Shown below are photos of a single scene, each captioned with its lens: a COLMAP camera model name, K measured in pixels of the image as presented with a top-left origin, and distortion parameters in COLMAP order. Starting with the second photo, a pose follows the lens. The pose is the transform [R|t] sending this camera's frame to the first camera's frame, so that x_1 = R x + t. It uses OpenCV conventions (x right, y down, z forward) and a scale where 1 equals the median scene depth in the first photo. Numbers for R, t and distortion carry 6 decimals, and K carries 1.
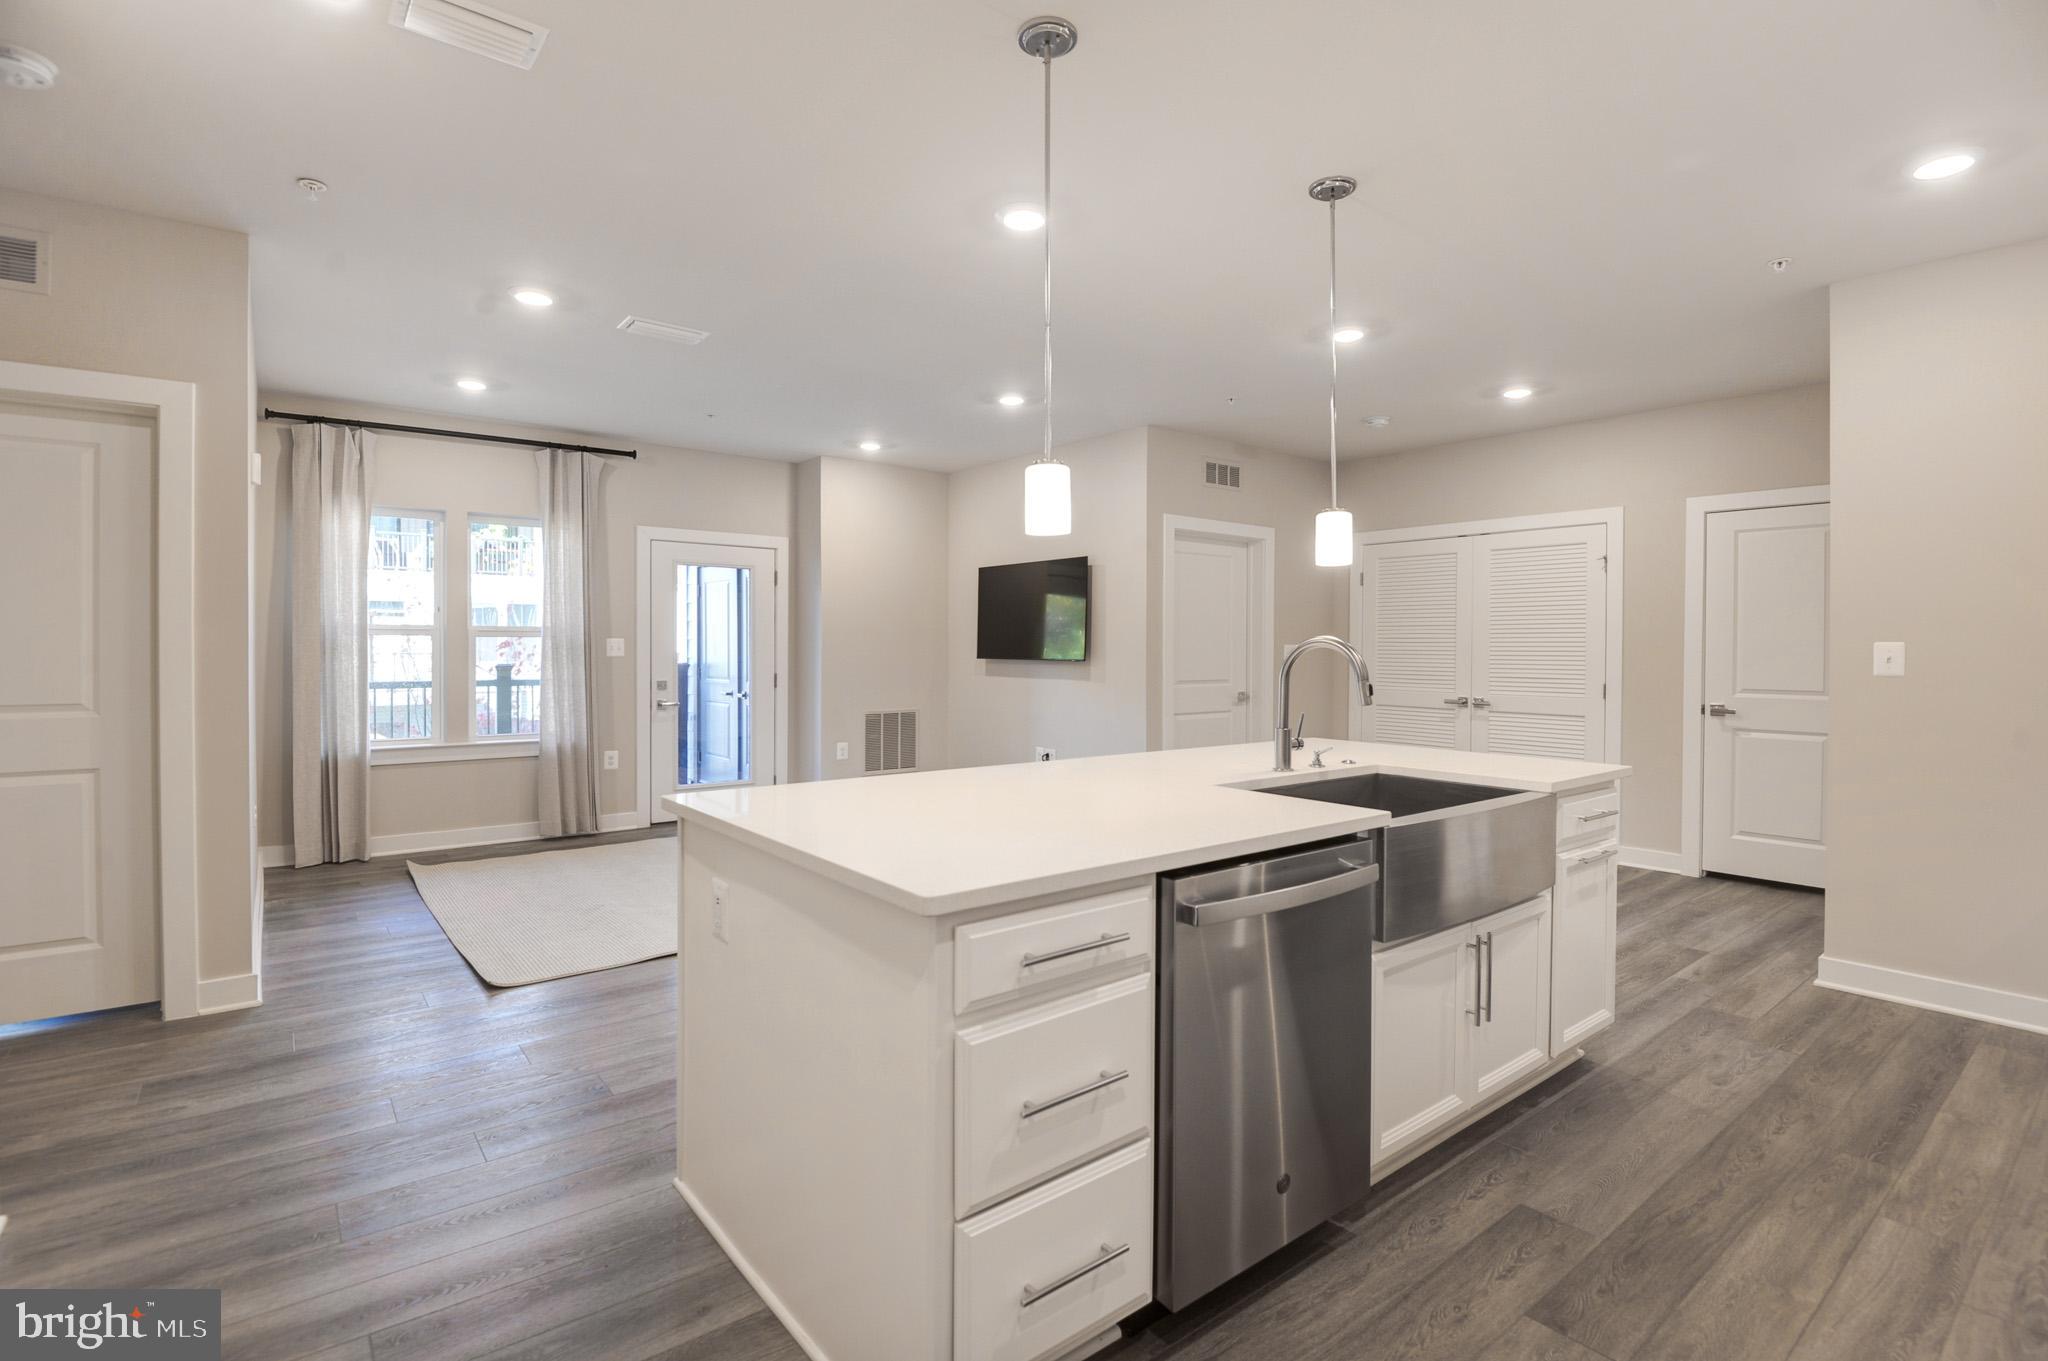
lens RADIAL K [[957.4, 0, 1000.0], [0, 957.4, 653.6], [0, 0, 1]] dist [-0.007891, -0.011443]
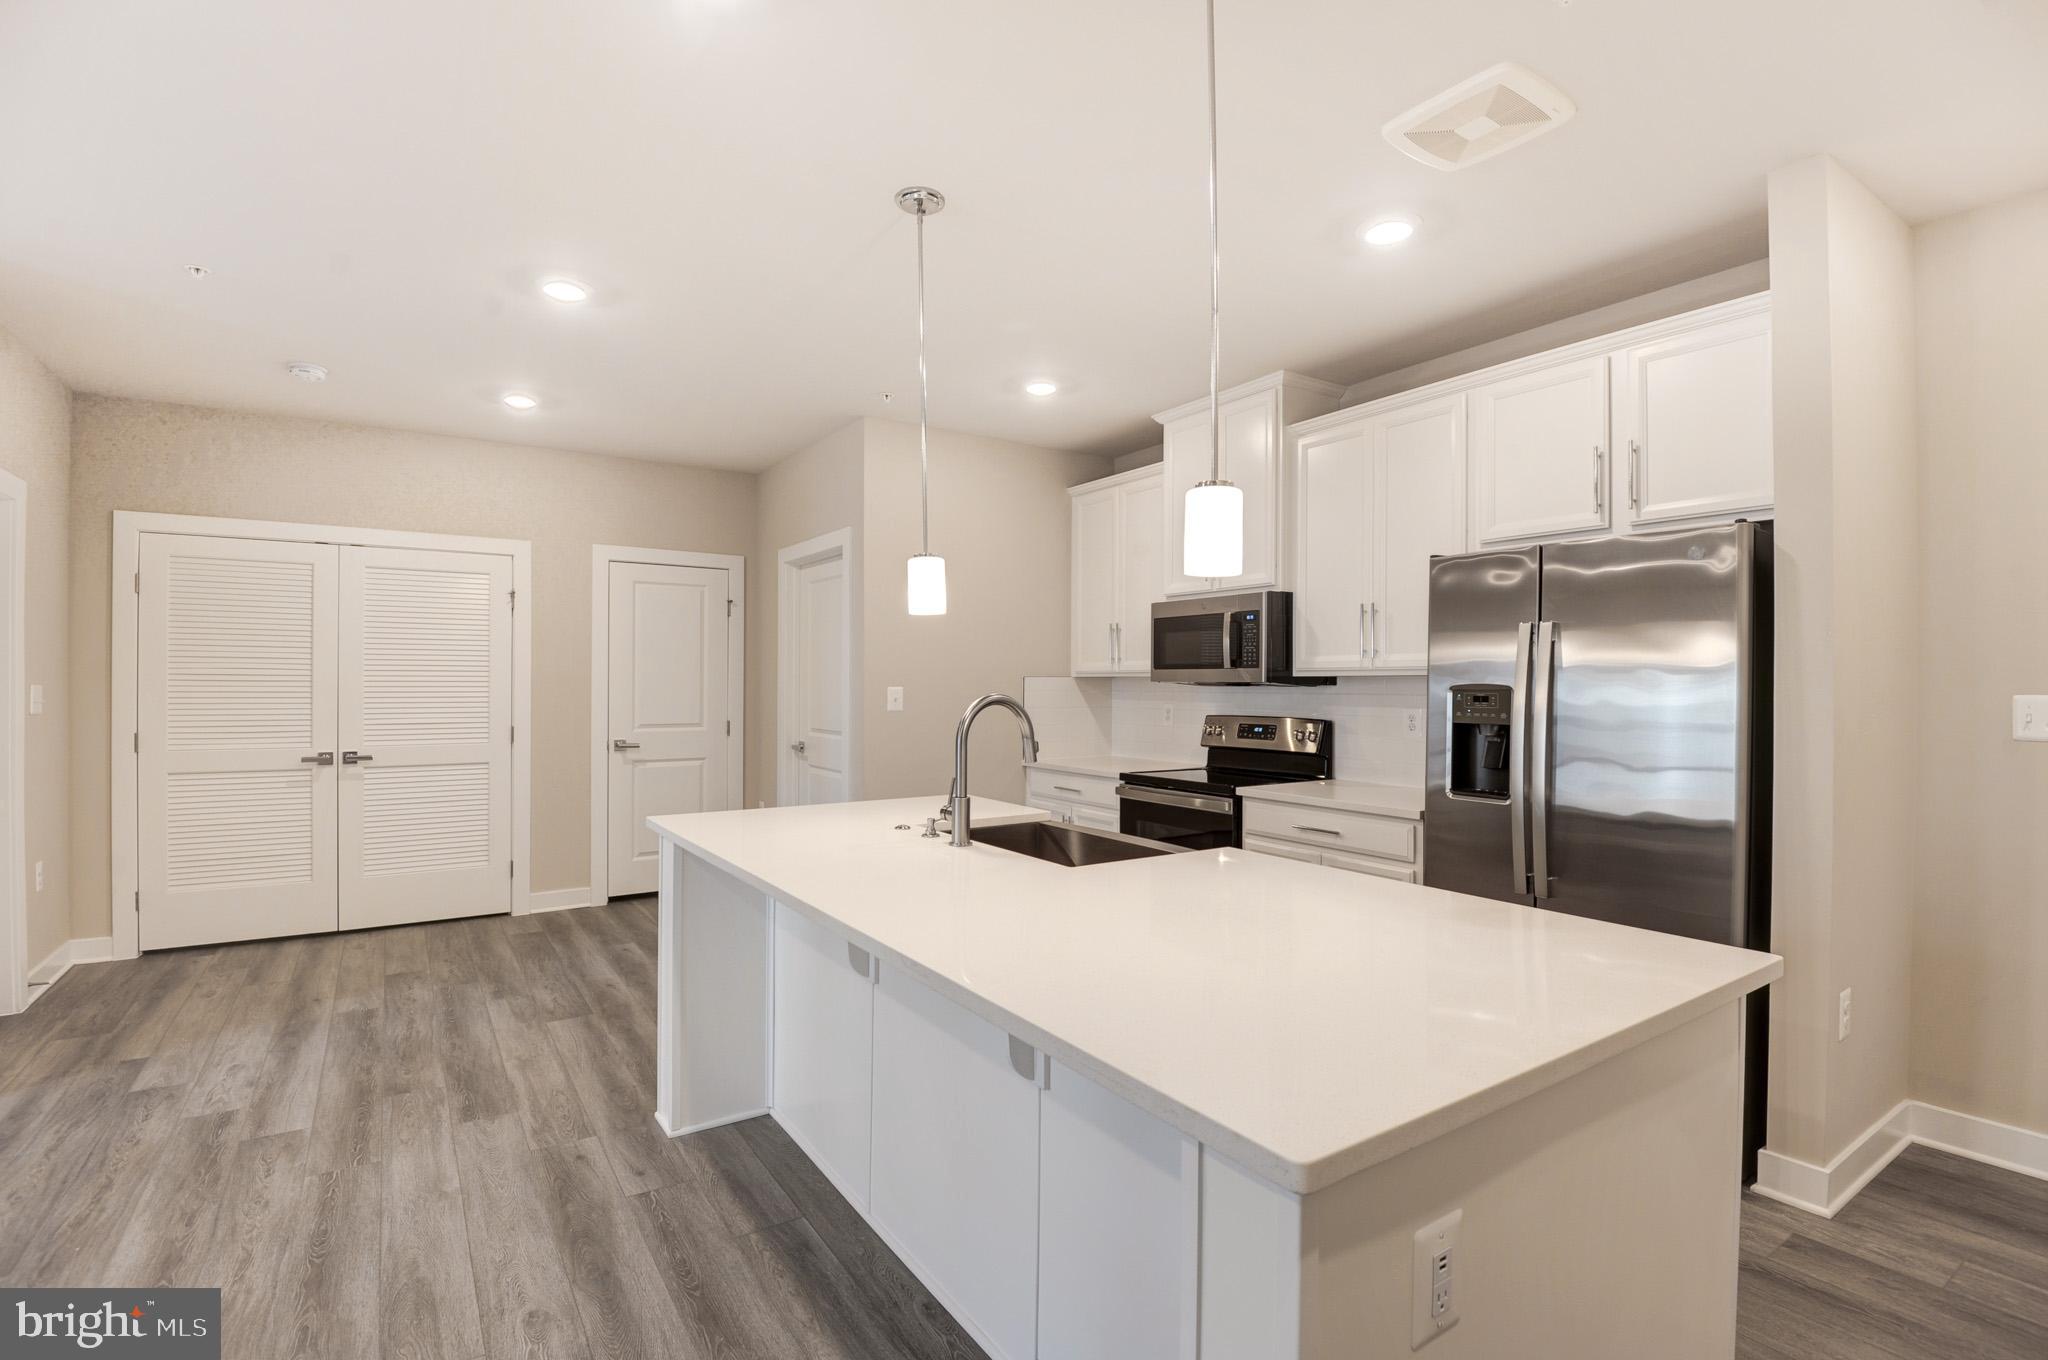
lens RADIAL K [[957.4, 0, 1026.6], [0, 957.4, 677.2], [0, 0, 1]] dist [-0.007891, -0.011443]
pose [[0.063630, 0.001468, 0.997972, -0.265843], [0.000416, 0.999999, -0.001498, -0.014475], [-0.997973, 0.000511, 0.063629, 0.405838]]
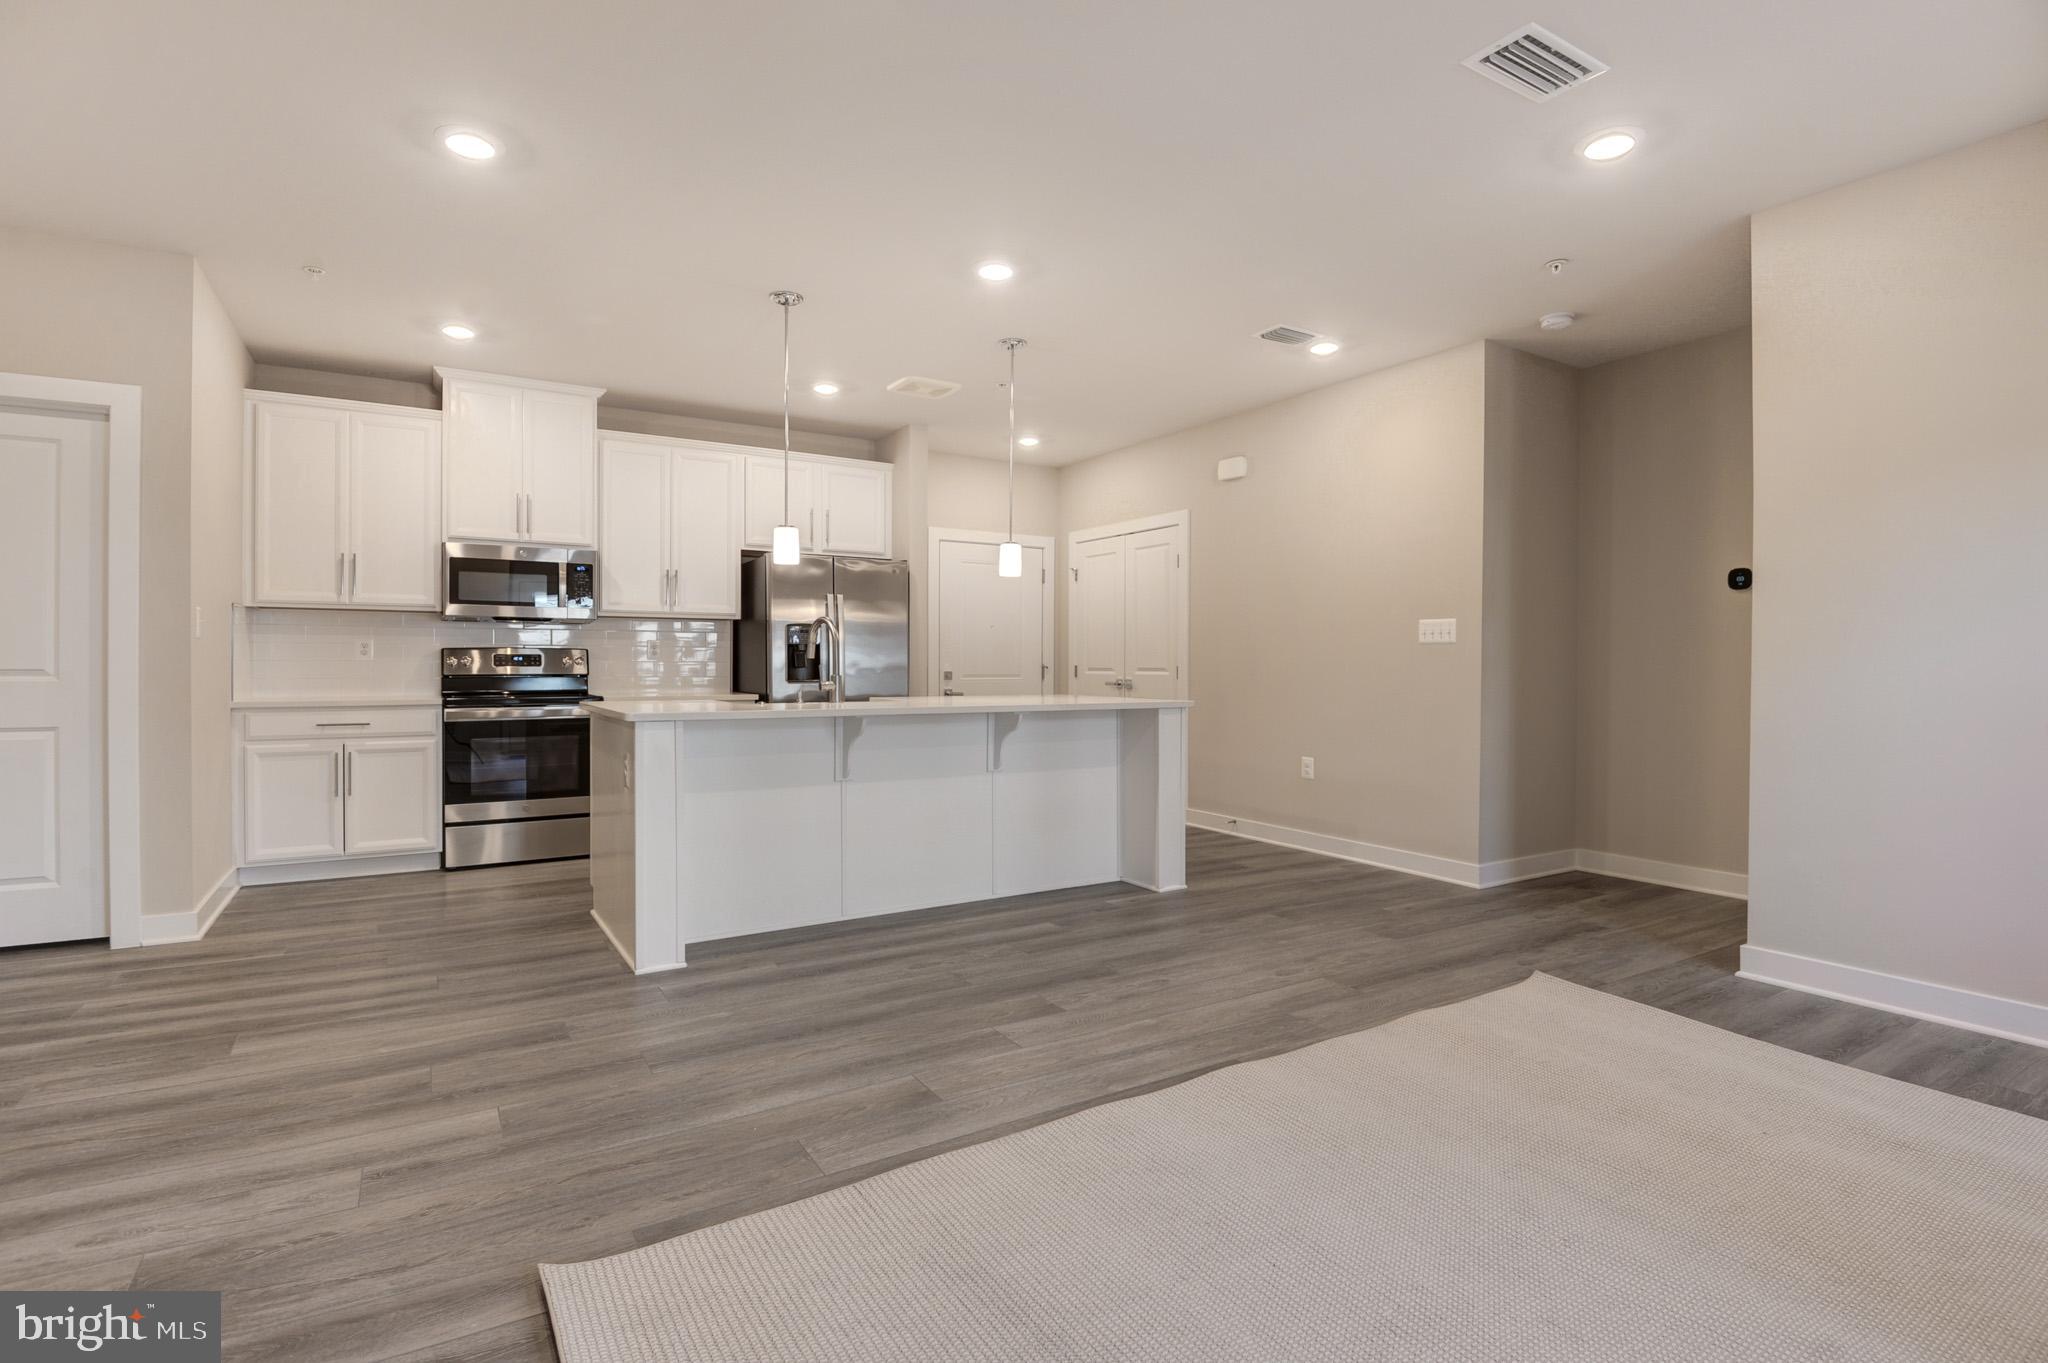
lens RADIAL K [[957.4, 0, 1024.8], [0, 957.4, 649.6], [0, 0, 1]] dist [-0.007891, -0.011443]
pose [[-0.994635, -0.007082, 0.103209, -0.070638], [-0.008607, 0.999860, -0.014340, 0.027122], [-0.103093, -0.015152, -0.994556, 1.146909]]
